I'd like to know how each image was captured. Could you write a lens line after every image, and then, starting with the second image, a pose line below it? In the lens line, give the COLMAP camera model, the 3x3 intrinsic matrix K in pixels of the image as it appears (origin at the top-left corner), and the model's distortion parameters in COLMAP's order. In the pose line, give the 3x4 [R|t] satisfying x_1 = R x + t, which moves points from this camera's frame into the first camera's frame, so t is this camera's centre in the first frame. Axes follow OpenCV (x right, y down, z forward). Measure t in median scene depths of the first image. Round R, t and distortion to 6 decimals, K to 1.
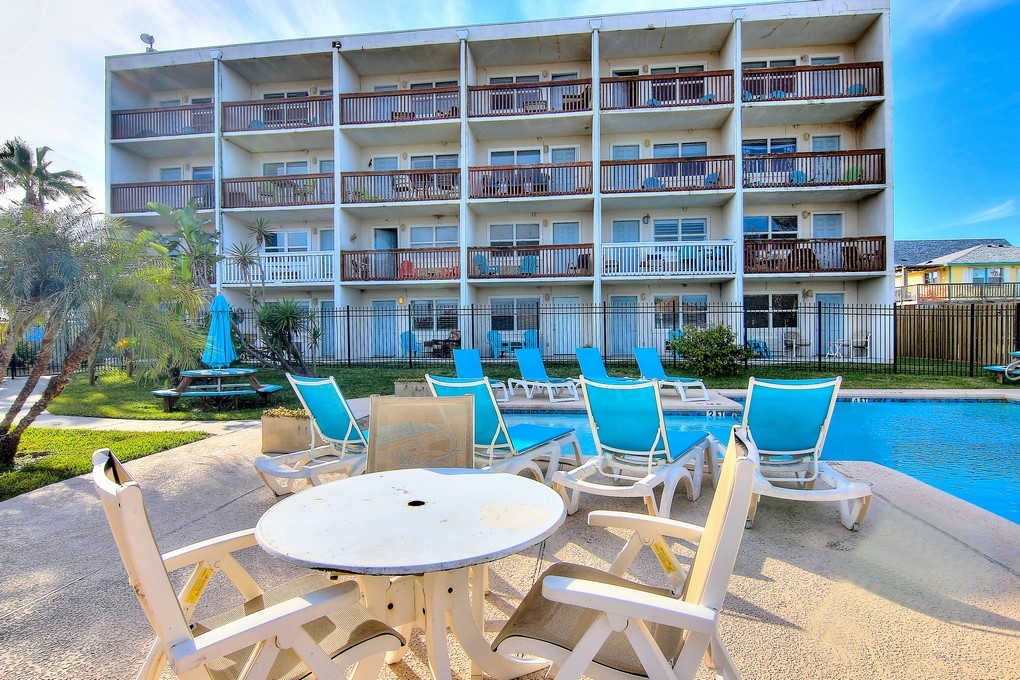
lens RADIAL K [[567.3, 0, 503.7], [0, 567.3, 339.9], [0, 0, 1]] dist [-0.009209, -0.007183]
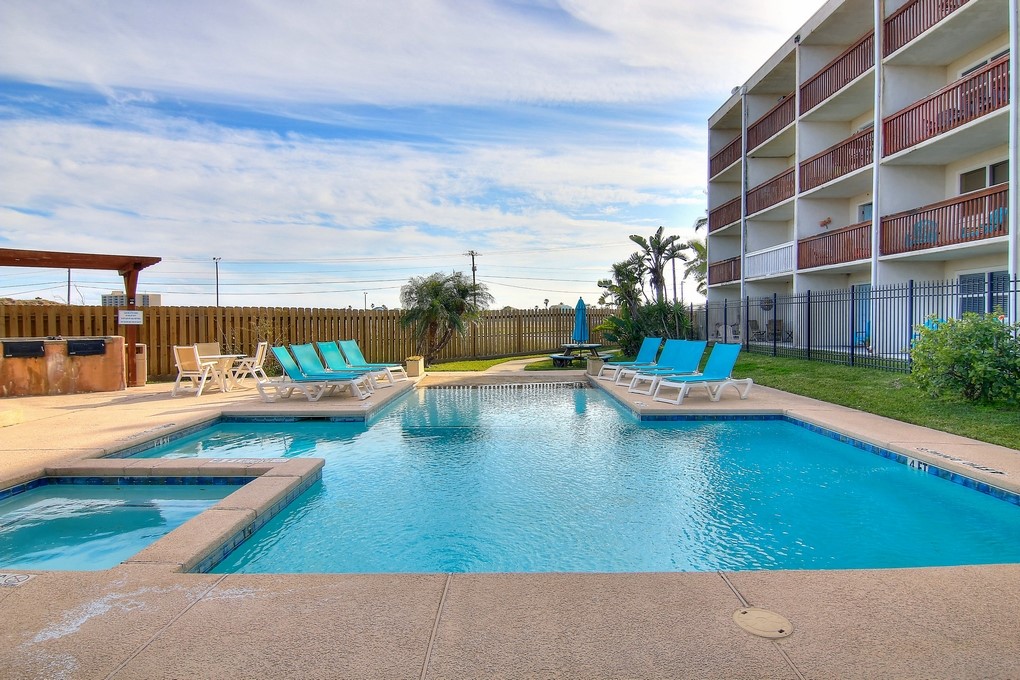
lens RADIAL K [[567.3, 0, 499.5], [0, 567.3, 335.3], [0, 0, 1]] dist [-0.009209, -0.007183]
pose [[0.119440, 0.031957, -0.992327, 0.668820], [-0.001004, 0.999485, 0.032066, -0.017387], [0.992841, -0.002834, 0.119411, 0.341923]]
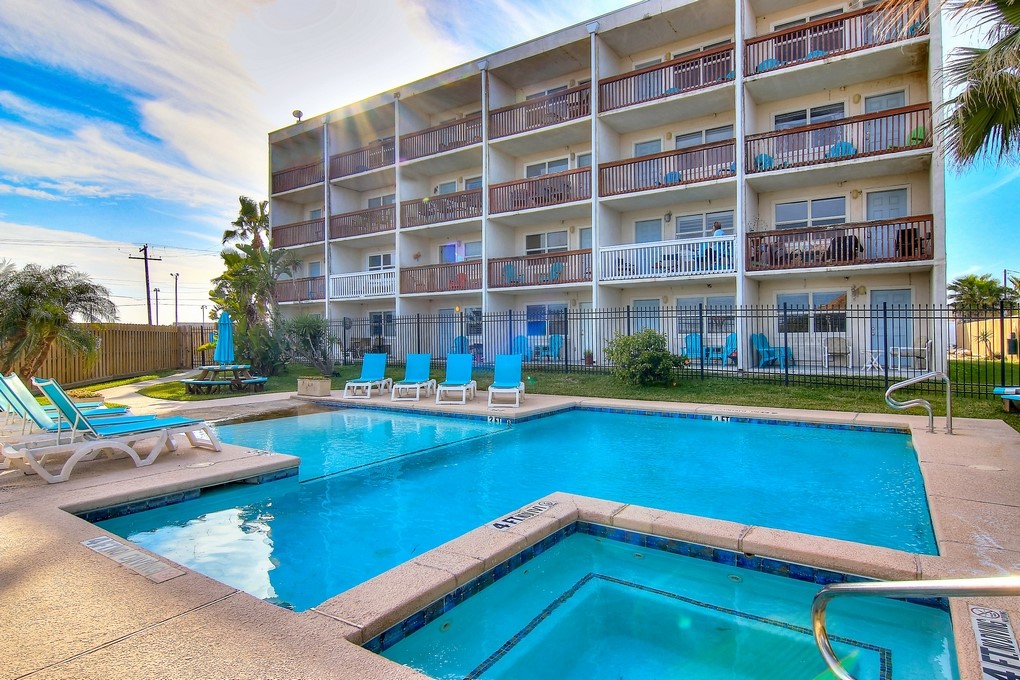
lens RADIAL K [[567.3, 0, 504.2], [0, 567.3, 340.3], [0, 0, 1]] dist [-0.009209, -0.007183]
pose [[0.891433, 0.004080, -0.453135, 0.445387], [-0.004272, 0.999991, 0.000599, -0.008316], [0.453133, 0.001402, 0.891442, 0.041831]]
